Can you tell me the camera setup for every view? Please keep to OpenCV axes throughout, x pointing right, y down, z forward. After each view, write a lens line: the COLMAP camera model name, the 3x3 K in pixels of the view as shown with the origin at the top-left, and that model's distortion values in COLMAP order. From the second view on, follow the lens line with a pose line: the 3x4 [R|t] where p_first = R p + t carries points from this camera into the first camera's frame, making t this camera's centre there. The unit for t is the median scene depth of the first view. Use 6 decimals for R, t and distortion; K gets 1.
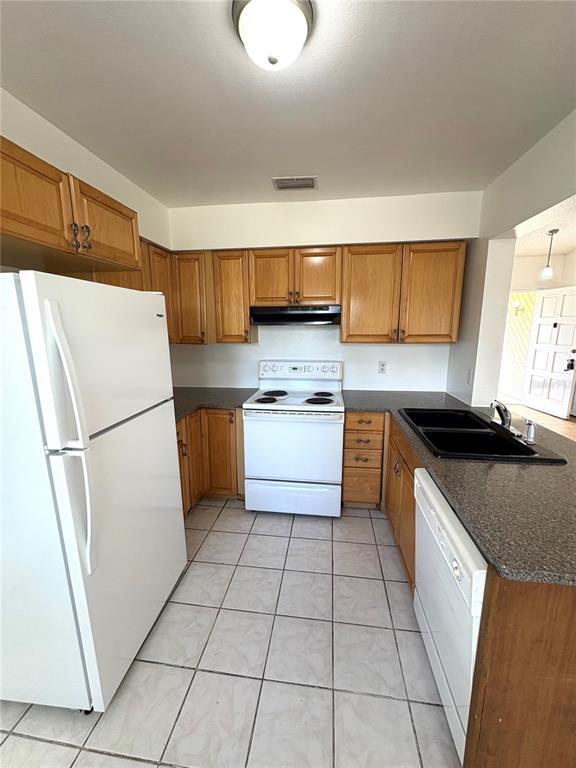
lens RADIAL K [[304.0, 0, 286.9], [0, 304.0, 385.2], [0, 0, 1]] dist [-0.000062, -0.000146]
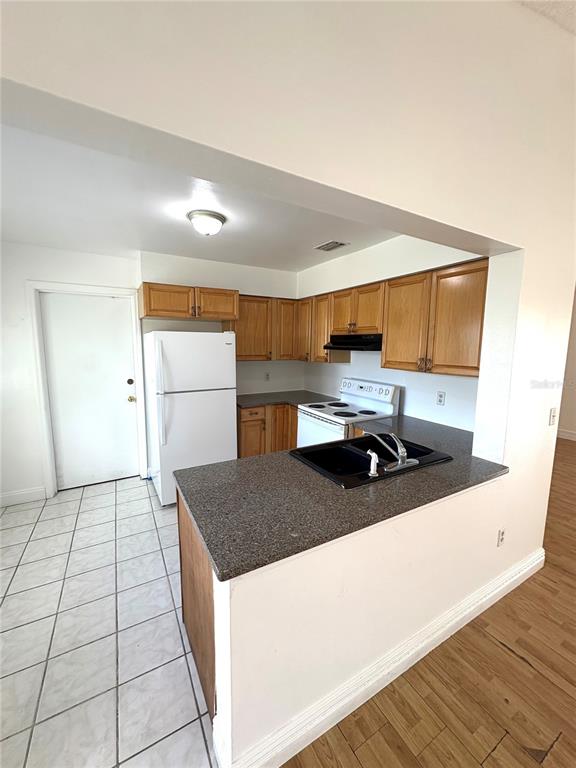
lens RADIAL K [[312.2, 0, 288.0], [0, 312.2, 384.0], [0, 0, 1]] dist [0.037730, -0.000031]
pose [[0.612337, 0.116635, -0.781946, 0.866239], [-0.160166, 0.986850, 0.021773, -0.053670], [0.774203, 0.111909, 0.622966, 0.051356]]
